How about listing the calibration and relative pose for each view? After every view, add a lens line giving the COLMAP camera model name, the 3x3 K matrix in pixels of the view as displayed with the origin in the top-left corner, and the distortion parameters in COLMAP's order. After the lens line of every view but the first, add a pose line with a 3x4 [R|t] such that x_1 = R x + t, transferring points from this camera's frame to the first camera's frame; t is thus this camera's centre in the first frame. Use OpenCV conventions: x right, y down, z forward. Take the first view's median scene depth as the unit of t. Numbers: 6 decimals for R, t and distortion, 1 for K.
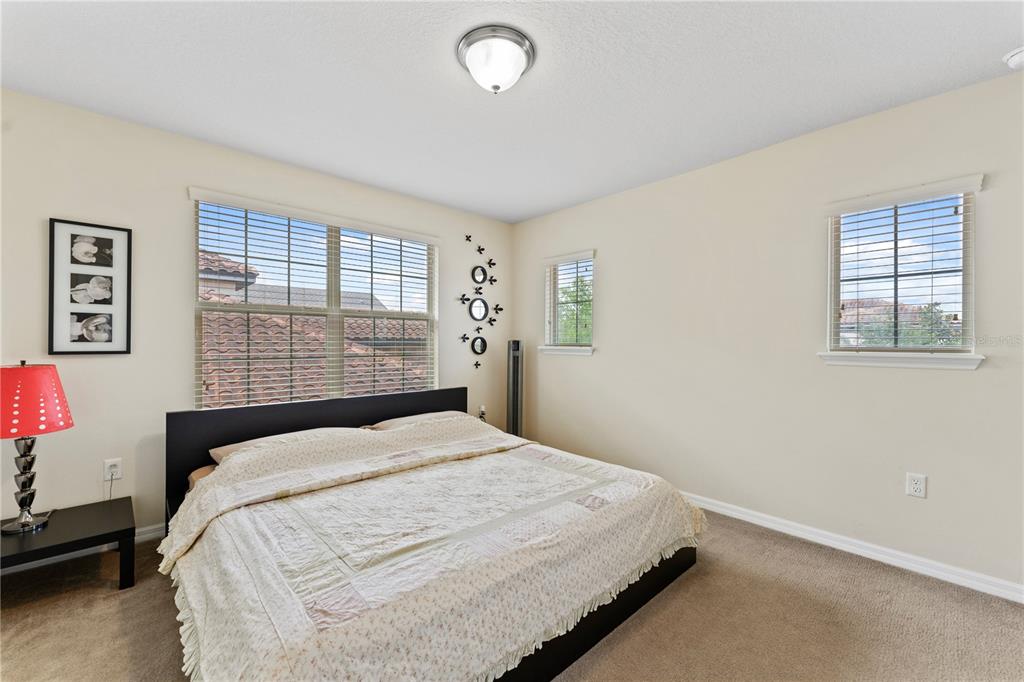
lens RADIAL K [[415.8, 0, 513.0], [0, 415.8, 342.1], [0, 0, 1]] dist [0.000404, 0.000015]
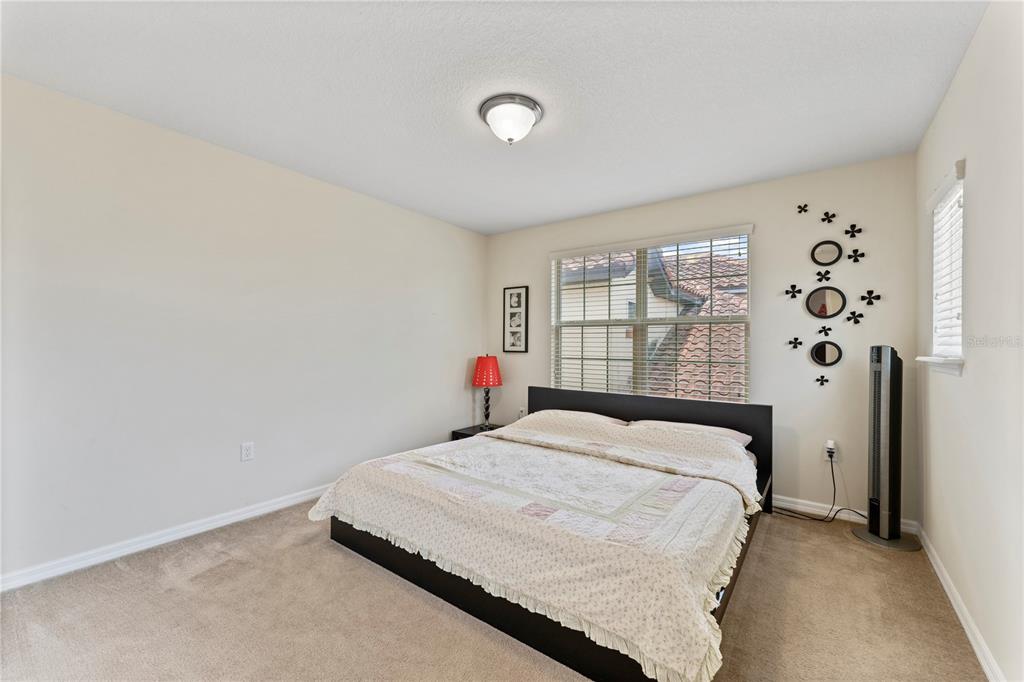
lens RADIAL K [[415.8, 0, 512.0], [0, 415.8, 342.1], [0, 0, 1]] dist [0.000404, 0.000015]
pose [[0.175440, -0.010638, -0.984433, 0.927880], [-0.009310, 0.999879, -0.012464, 0.005336], [0.984446, 0.011351, 0.175320, 0.628987]]
